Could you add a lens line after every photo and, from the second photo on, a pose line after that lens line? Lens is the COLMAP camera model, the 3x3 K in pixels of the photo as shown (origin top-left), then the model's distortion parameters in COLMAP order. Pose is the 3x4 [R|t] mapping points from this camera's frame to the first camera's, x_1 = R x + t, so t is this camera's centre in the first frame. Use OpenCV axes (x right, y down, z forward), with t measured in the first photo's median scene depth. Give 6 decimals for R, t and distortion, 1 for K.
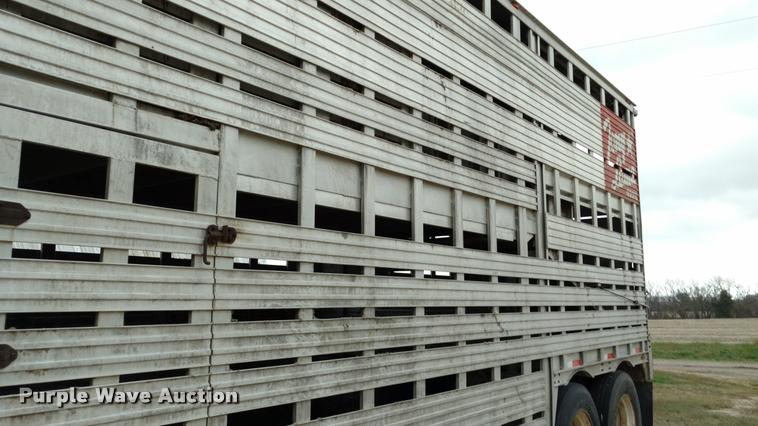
lens RADIAL K [[610.6, 0, 379.0], [0, 610.6, 213.0], [0, 0, 1]] dist [0.010240, -0.012434]
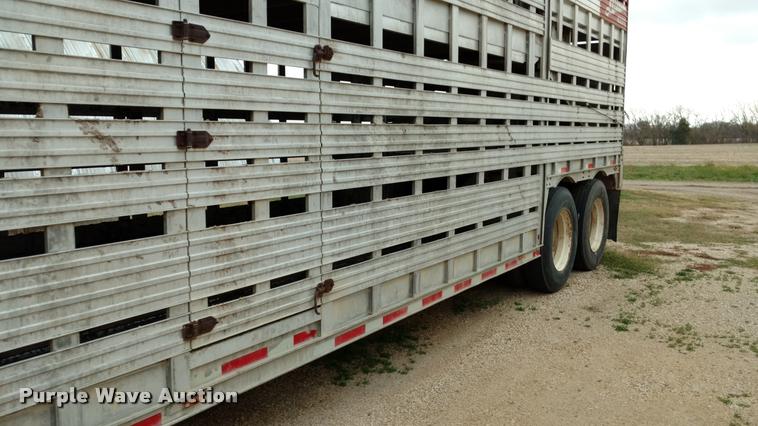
lens RADIAL K [[610.6, 0, 379.0], [0, 610.6, 213.0], [0, 0, 1]] dist [0.010240, -0.012434]
pose [[0.998547, -0.009645, 0.053021, -0.123371], [-0.005244, 0.961794, 0.273725, 0.004116], [-0.053636, -0.273605, 0.960345, -0.176031]]
